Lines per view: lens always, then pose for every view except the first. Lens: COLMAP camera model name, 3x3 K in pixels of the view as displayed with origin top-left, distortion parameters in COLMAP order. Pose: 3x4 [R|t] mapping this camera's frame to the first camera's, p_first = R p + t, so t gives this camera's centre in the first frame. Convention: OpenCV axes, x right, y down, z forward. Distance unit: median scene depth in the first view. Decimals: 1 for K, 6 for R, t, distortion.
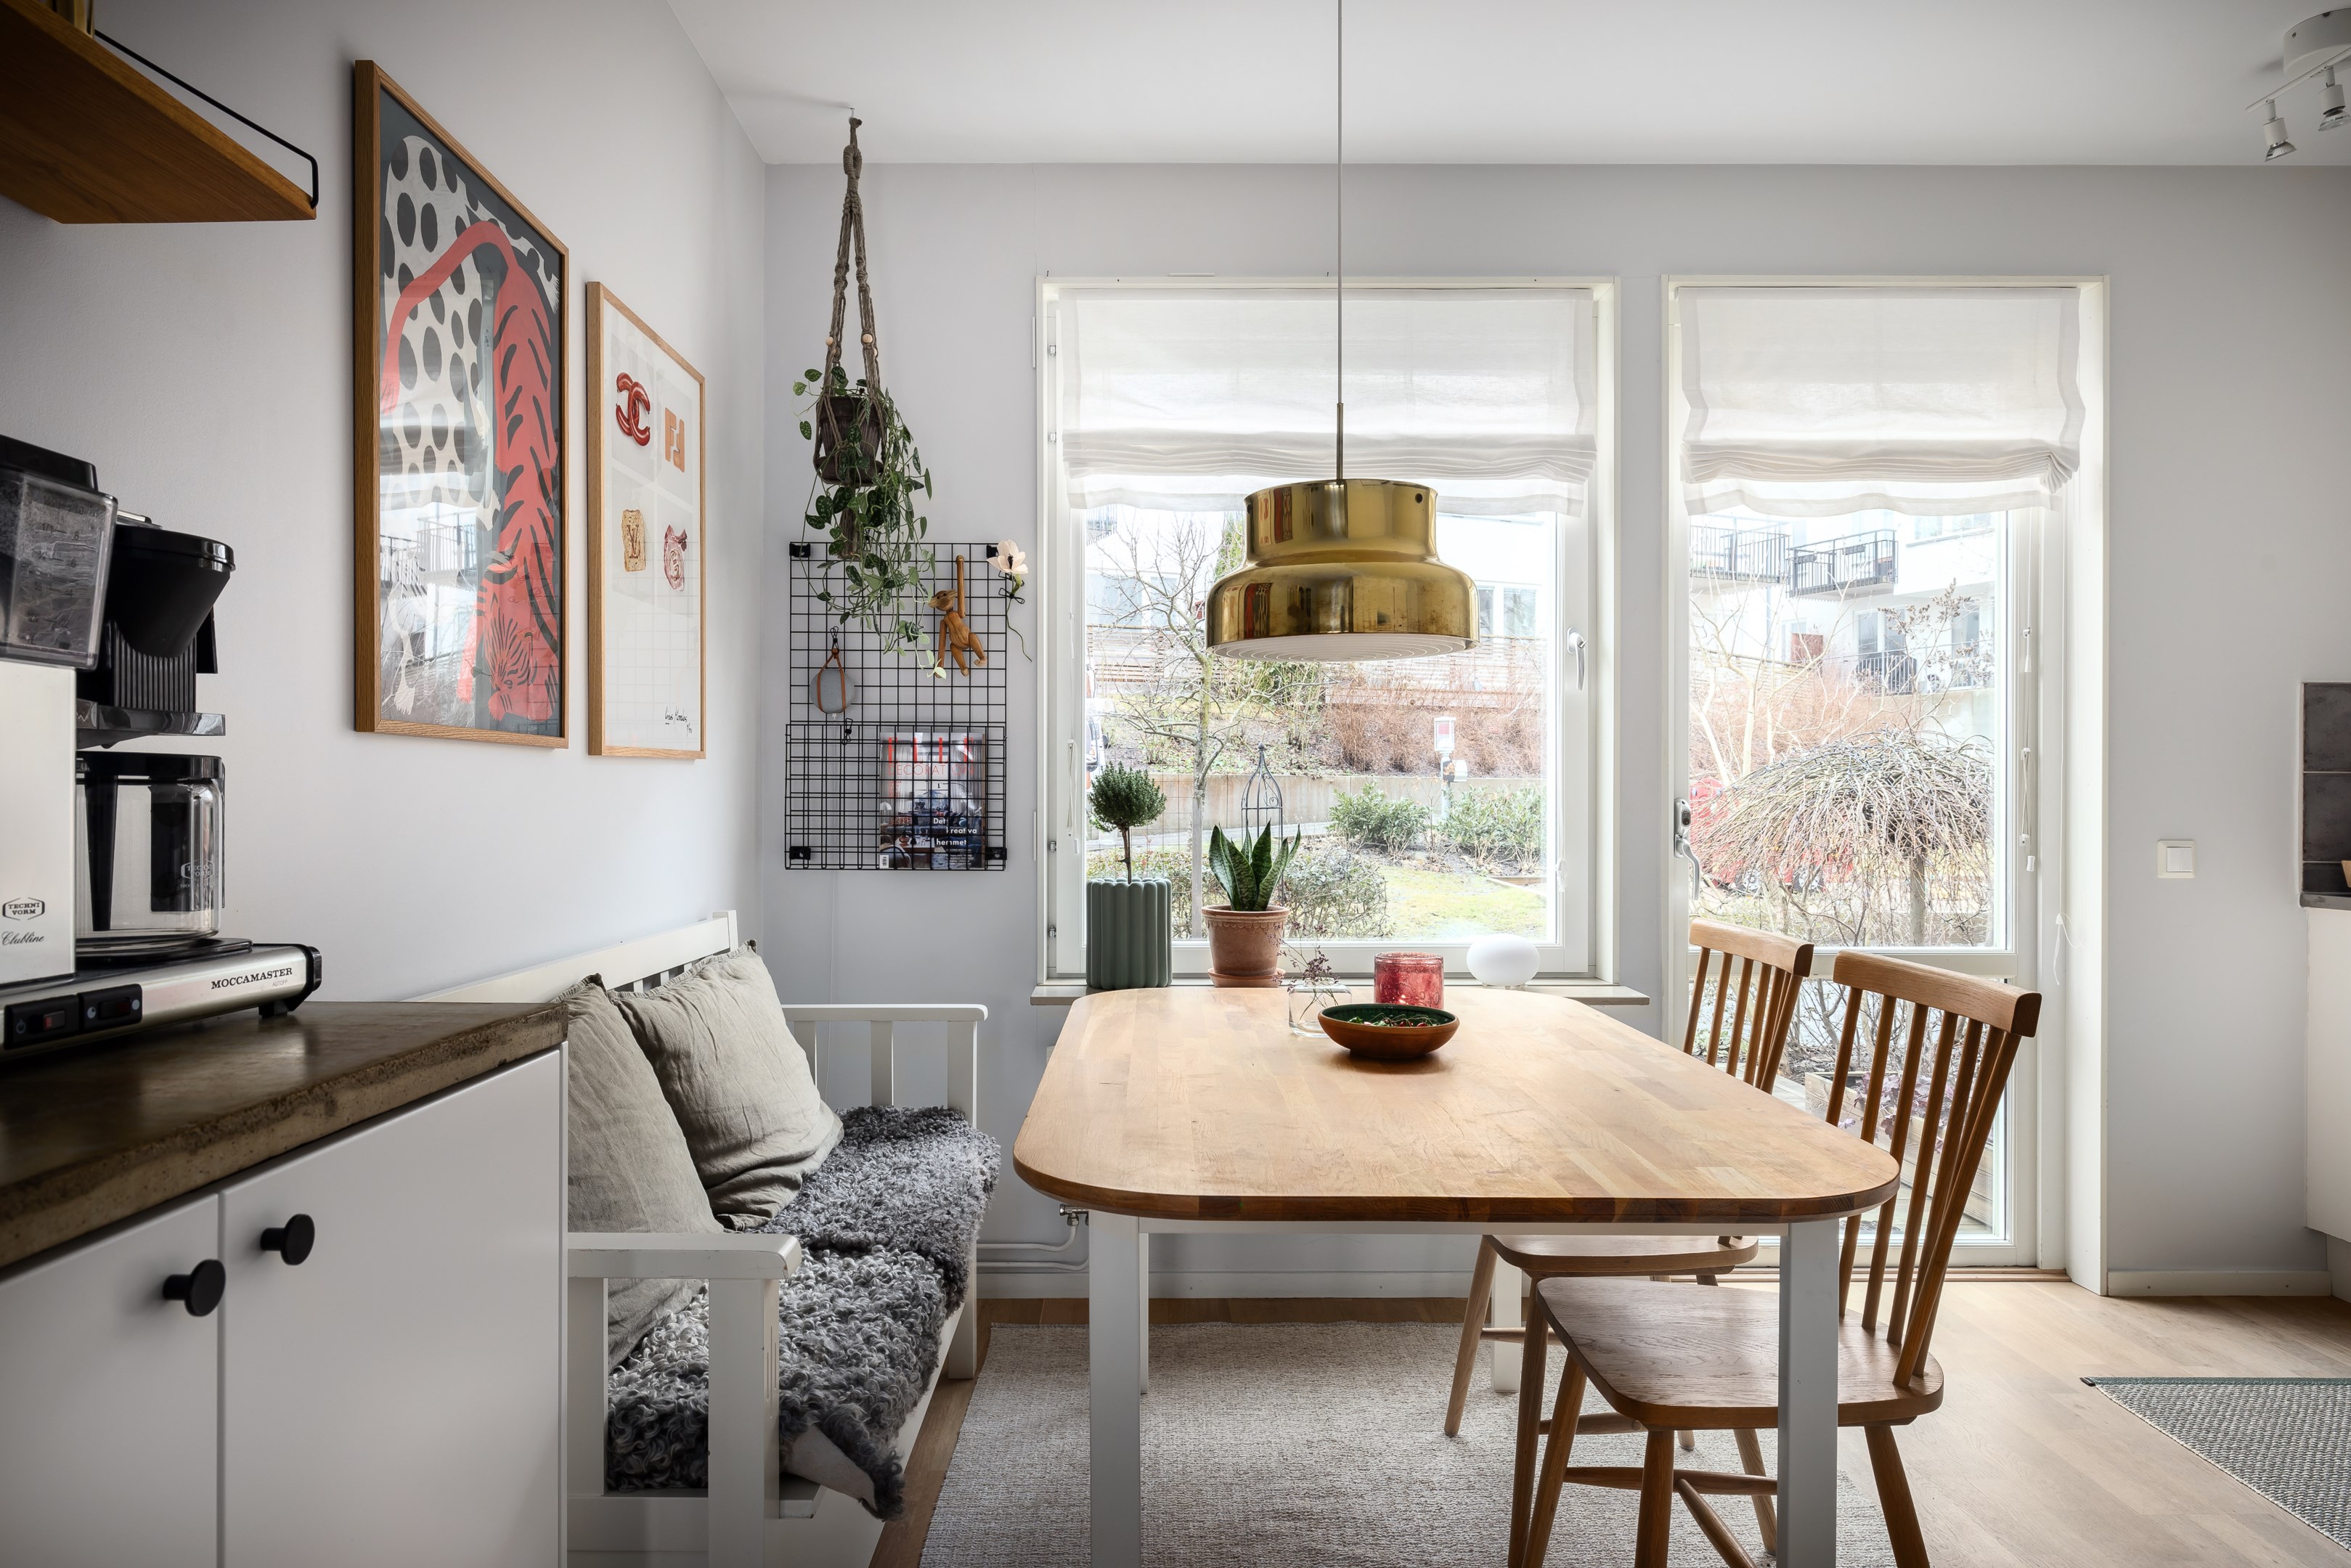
lens RADIAL K [[1419.7, 0, 1146.3], [0, 1419.7, 806.3], [0, 0, 1]] dist [0.000230, 0.004008]
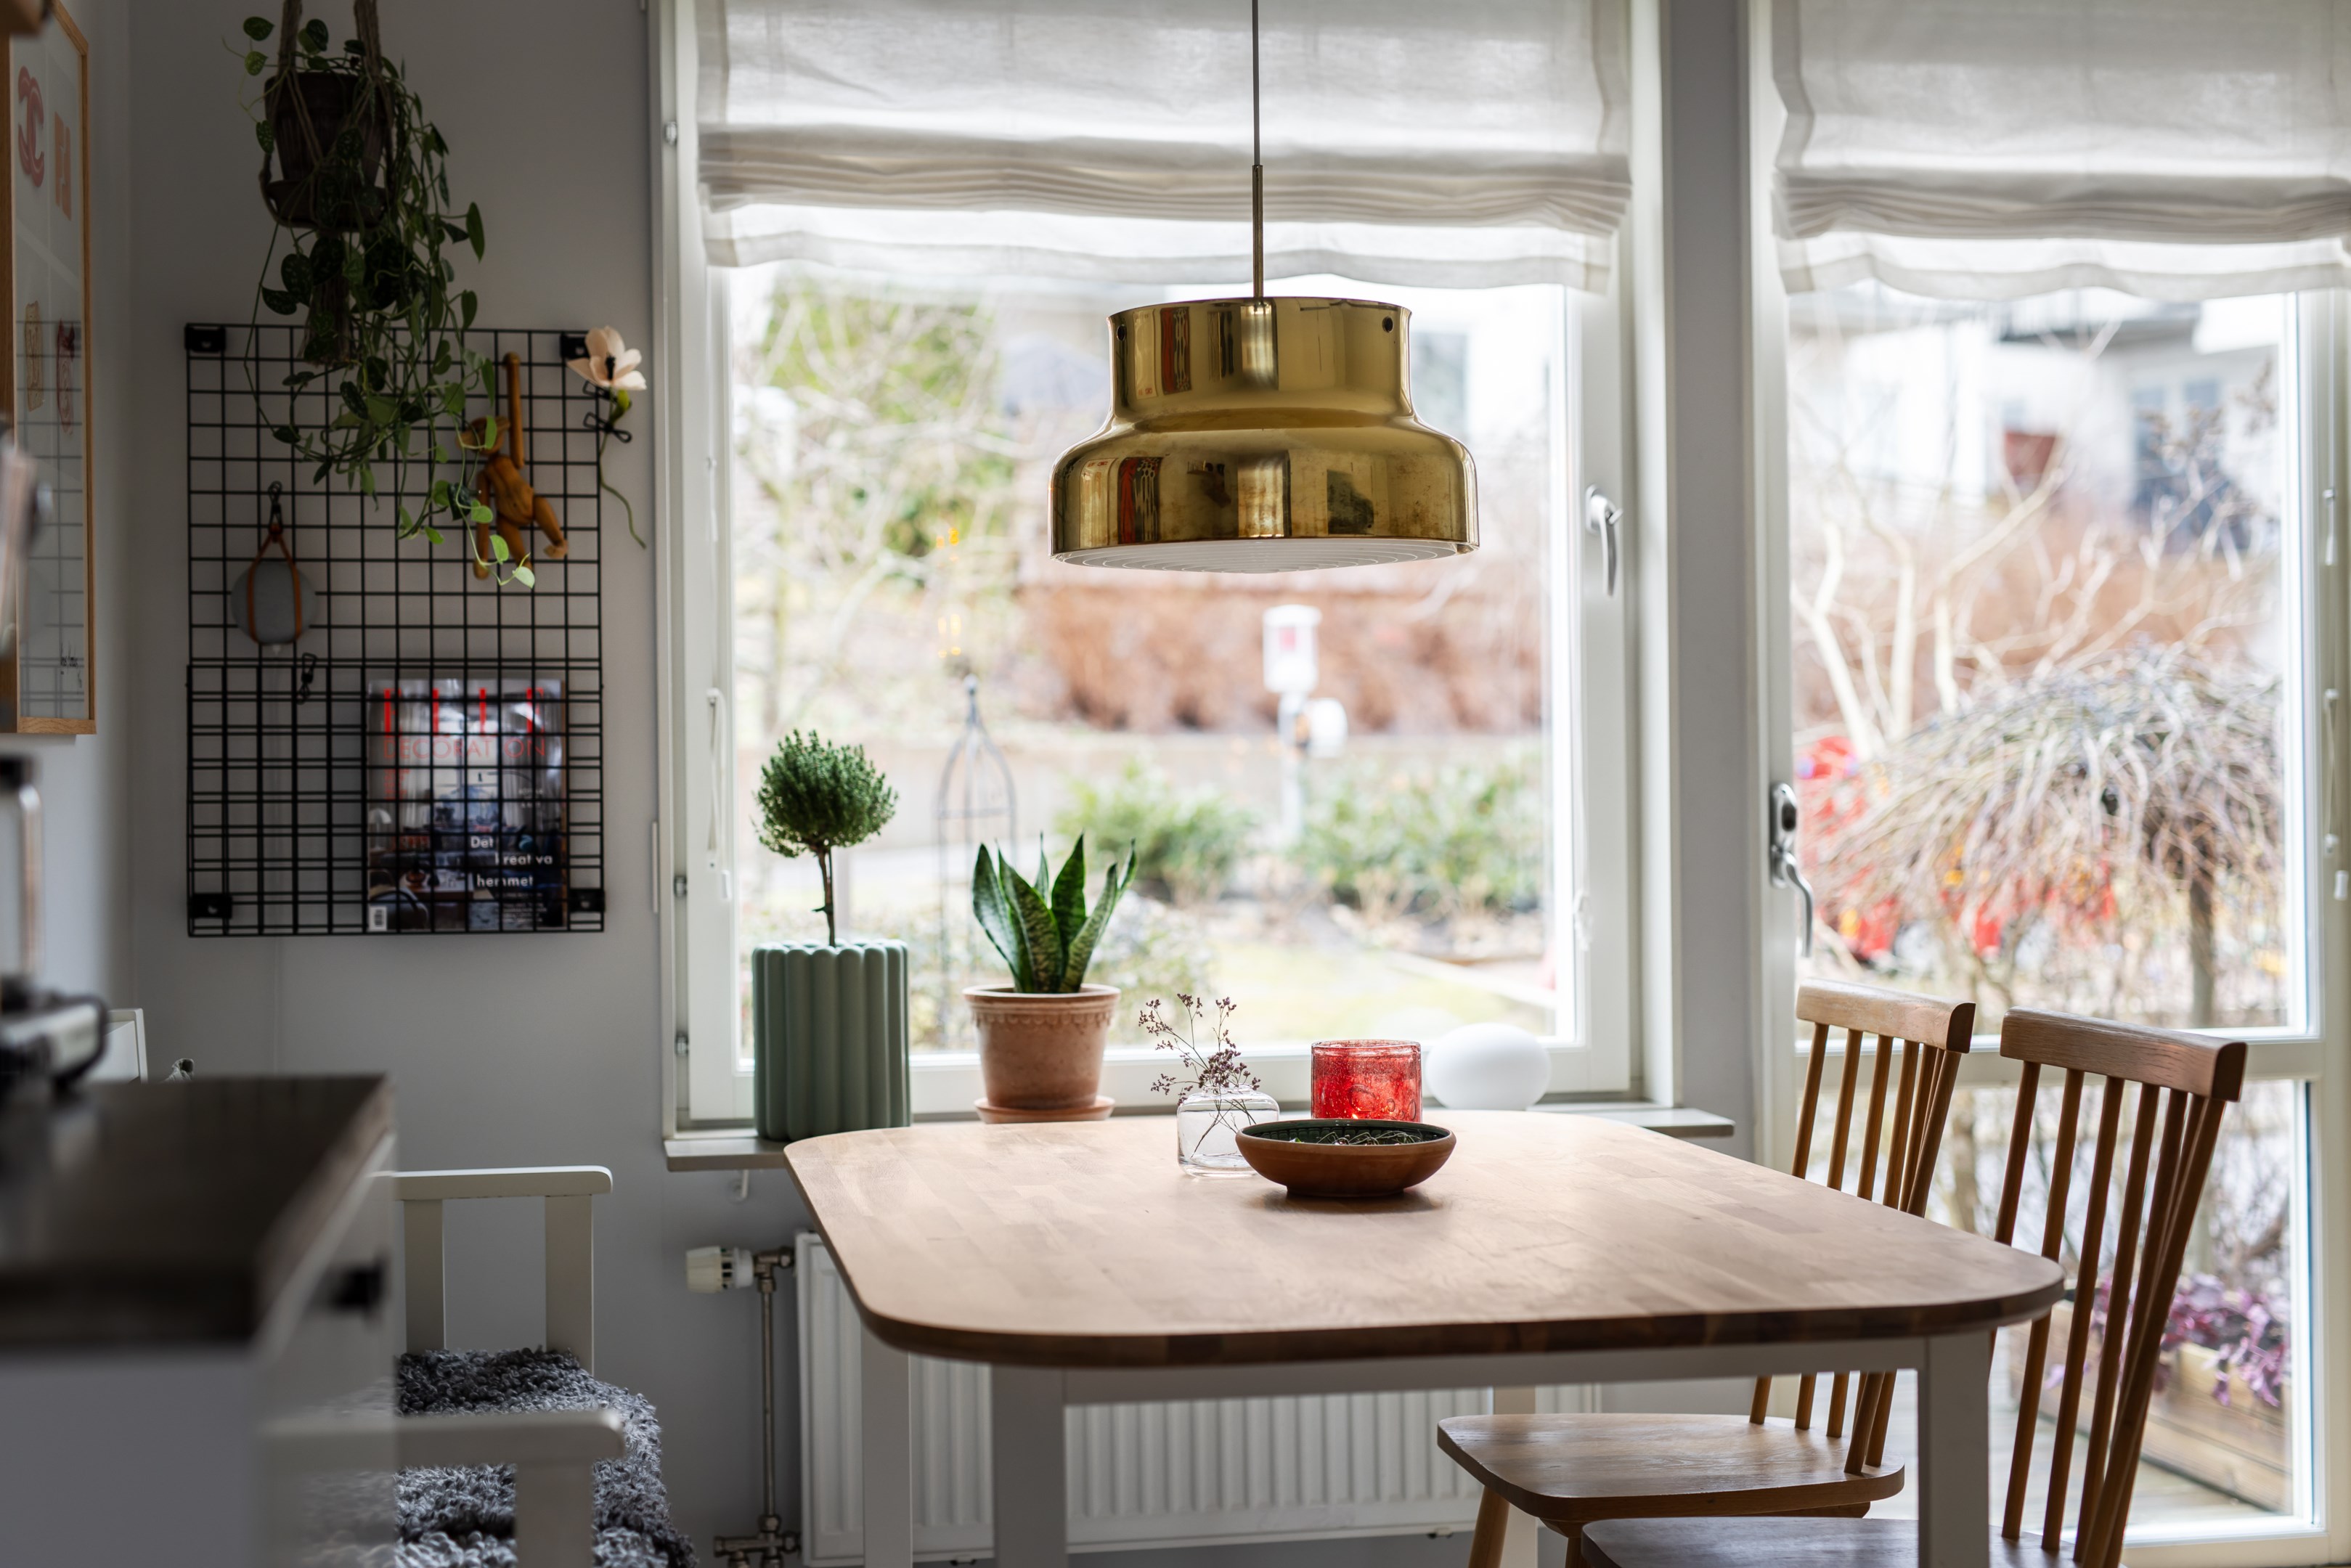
lens RADIAL K [[3300.0, 0, 1174.3], [0, 3300.0, 785.9], [0, 0, 1]] dist [0.017196, 0.000000]
pose [[0.983929, -0.012356, 0.178133, -0.109809], [0.013677, 0.999887, -0.006189, 0.000322], [-0.178037, 0.008526, 0.983987, -0.290477]]
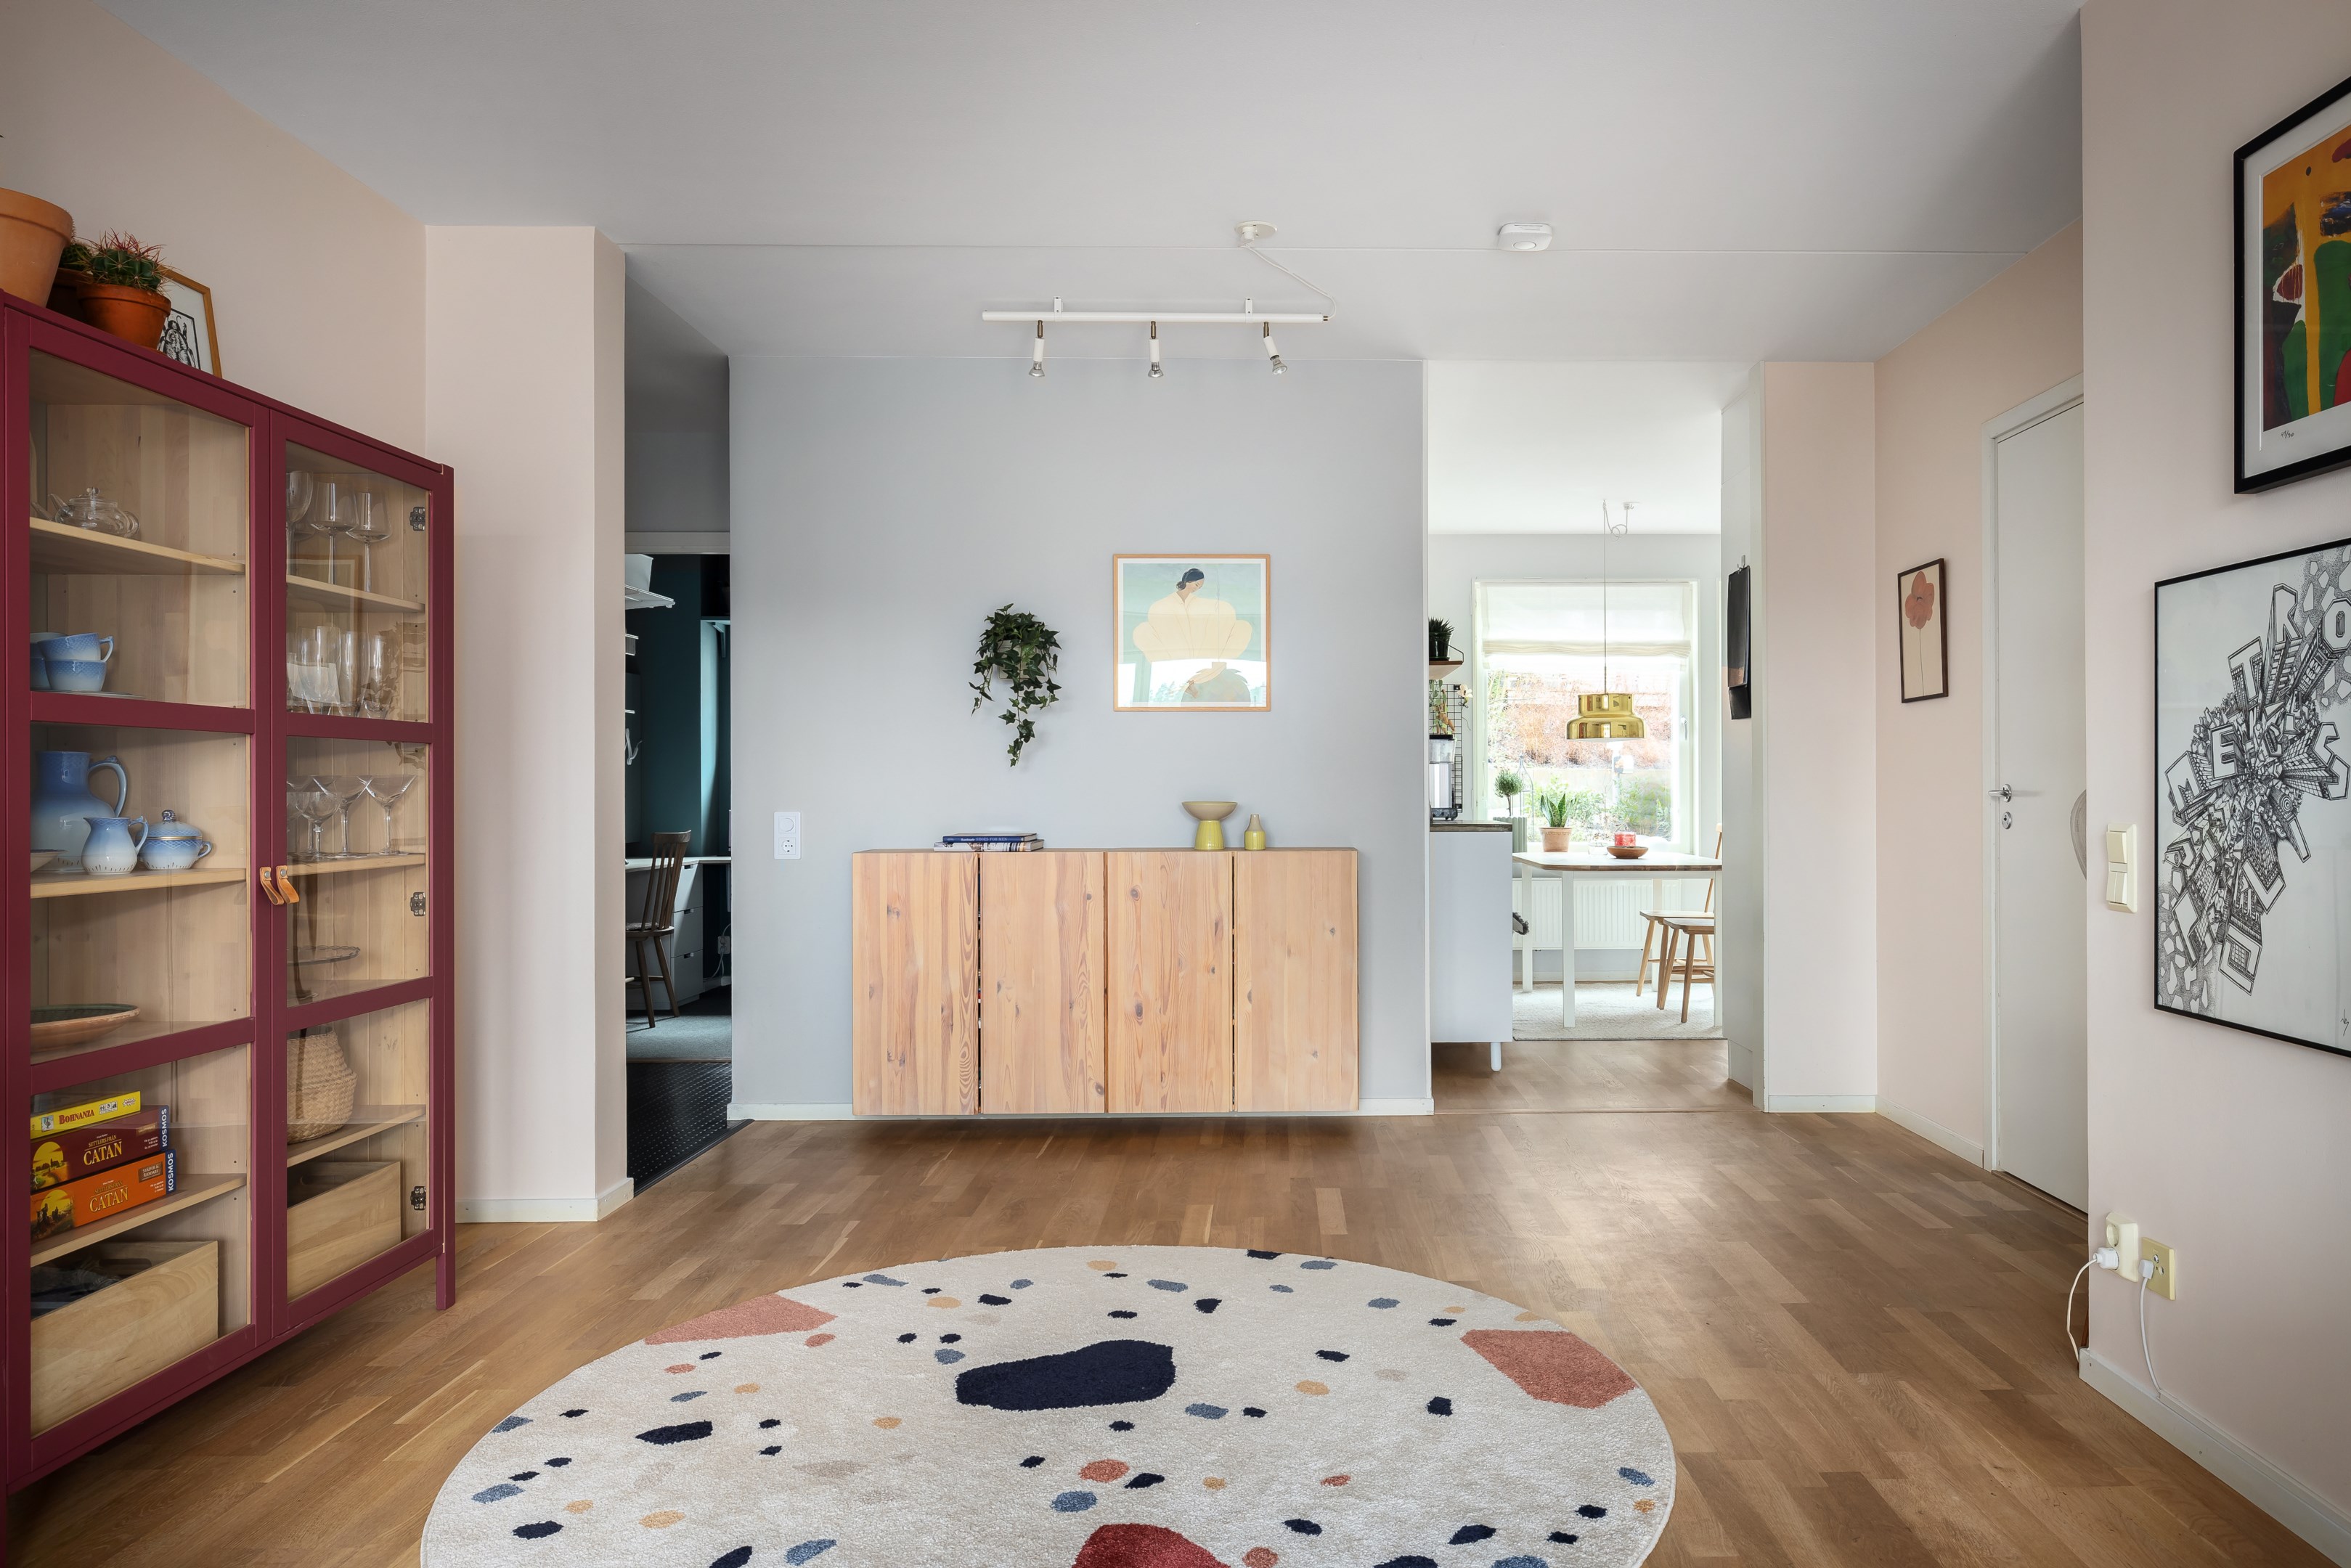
lens RADIAL K [[1607.7, 0, 1328.1], [0, 1607.7, 791.3], [0, 0, 1]] dist [-0.001675, -0.003286]
pose [[0.999316, -0.002687, 0.036870, -0.448090], [0.002858, 0.999985, -0.004595, 0.018992], [-0.036858, 0.004698, 0.999309, -1.888368]]
